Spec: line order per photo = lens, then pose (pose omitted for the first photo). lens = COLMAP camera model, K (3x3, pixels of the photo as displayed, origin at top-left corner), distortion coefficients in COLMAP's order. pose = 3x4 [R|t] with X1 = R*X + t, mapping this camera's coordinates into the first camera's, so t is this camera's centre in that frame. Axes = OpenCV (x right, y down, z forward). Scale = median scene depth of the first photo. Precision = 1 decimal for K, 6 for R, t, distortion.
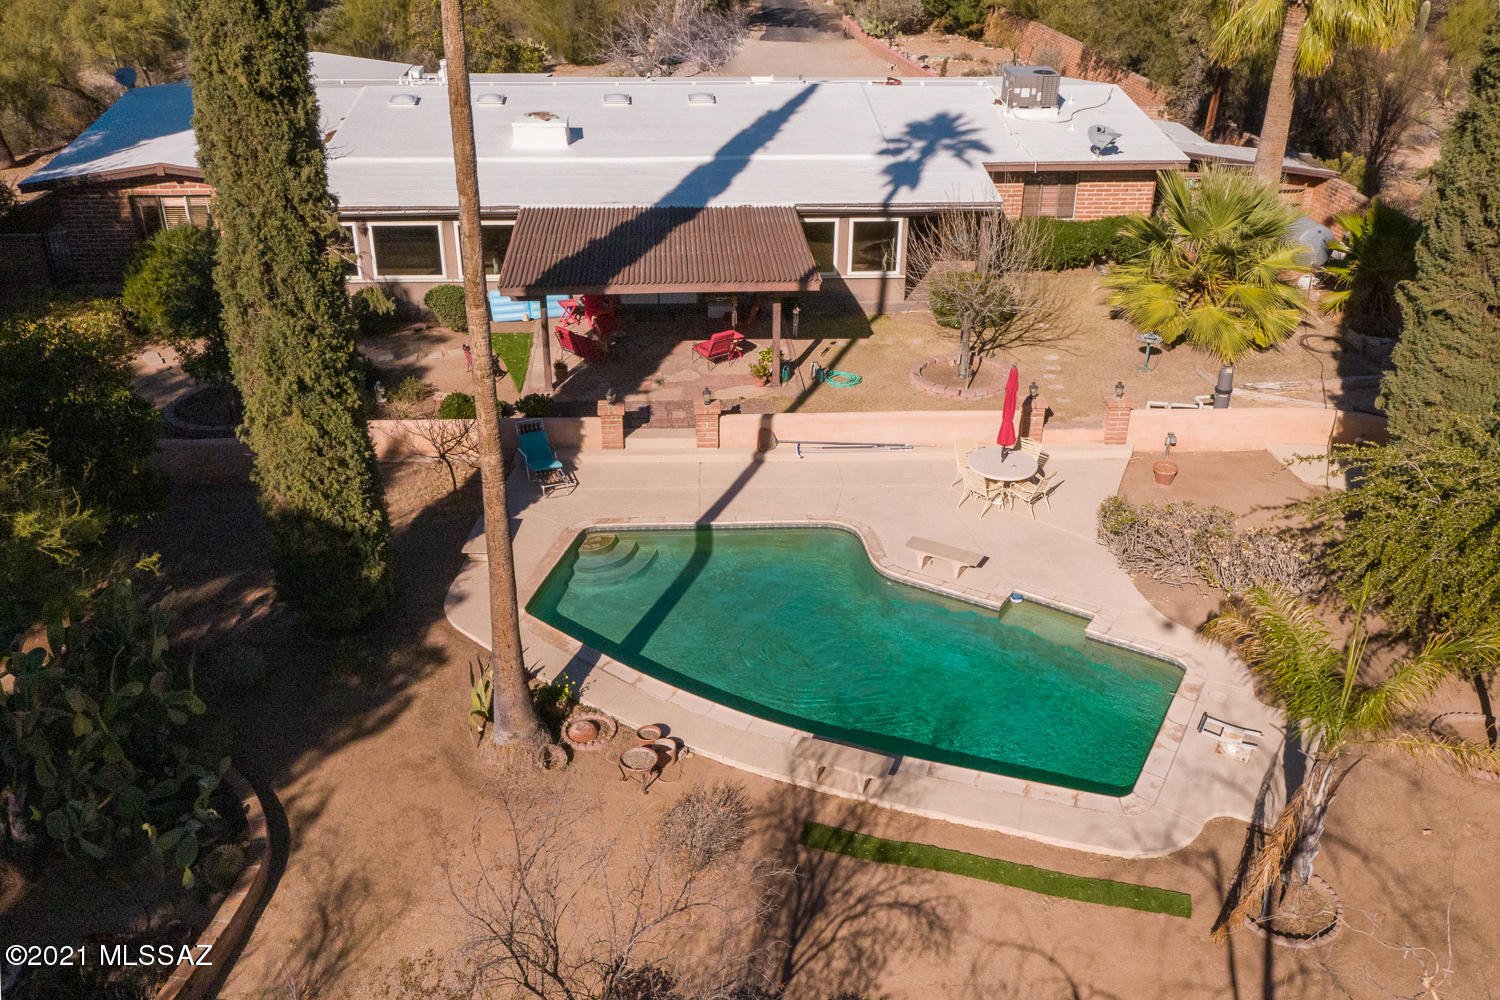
lens RADIAL K [[1268.7, 0, 802.2], [0, 1268.7, 500.8], [0, 0, 1]] dist [0.005310, 0.001796]
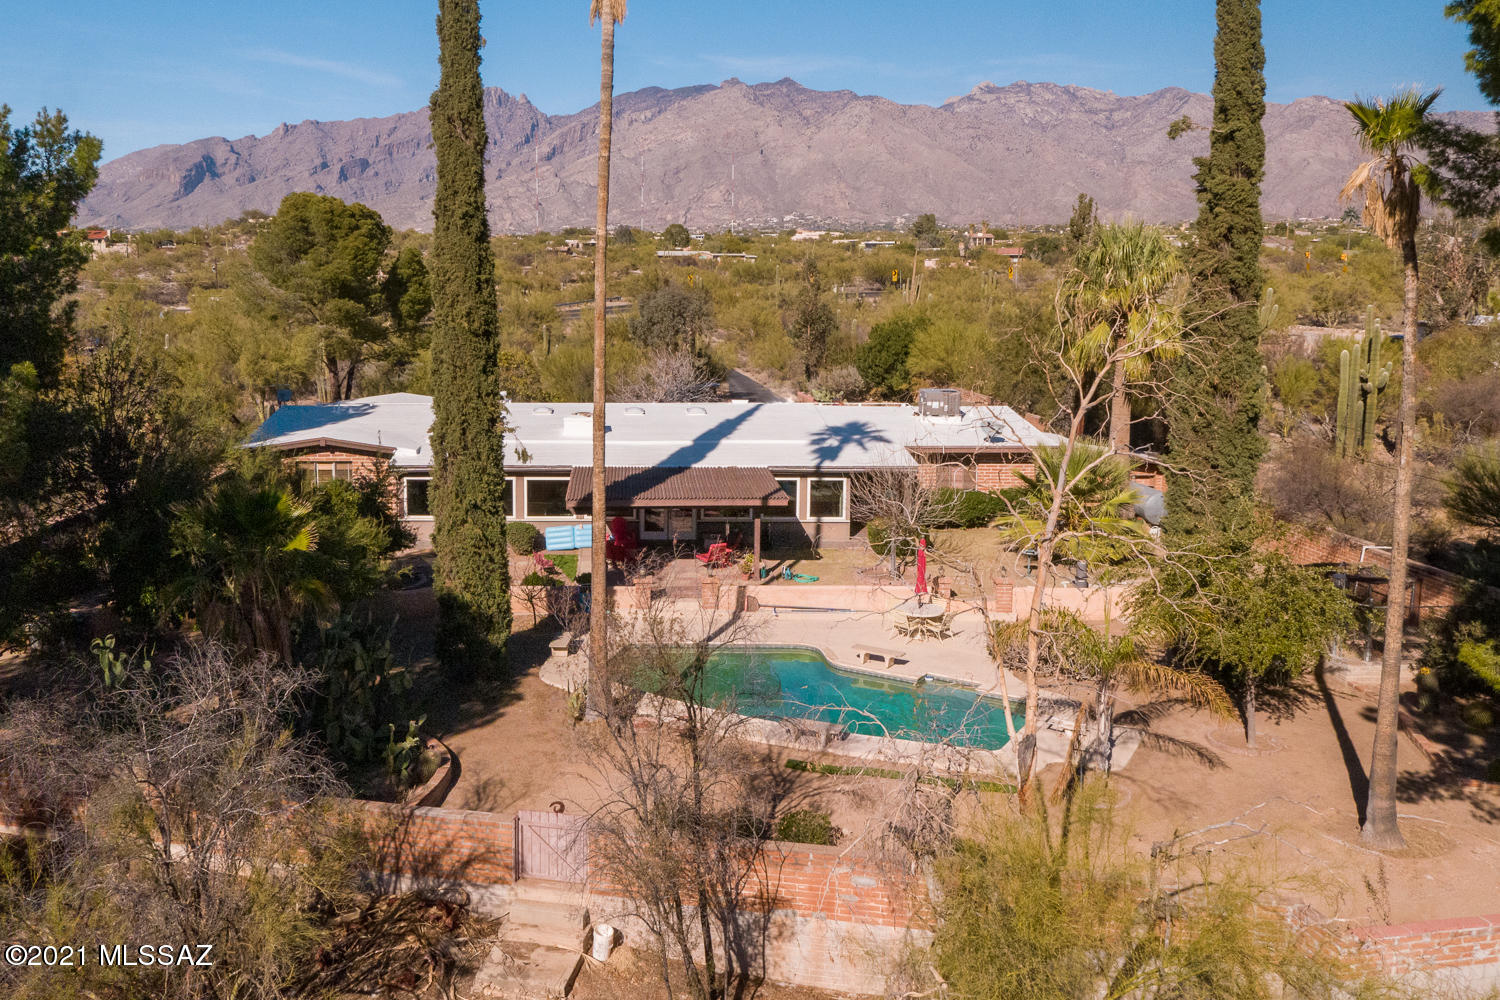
lens RADIAL K [[1297.4, 0, 750.0], [0, 1297.4, 500.0], [0, 0, 1]] dist [-0.003349, -0.000602]
pose [[0.999931, -0.010265, -0.005767, -0.018291], [0.007921, 0.948862, -0.315592, 0.257465], [0.008712, 0.315525, 0.948877, -0.345666]]
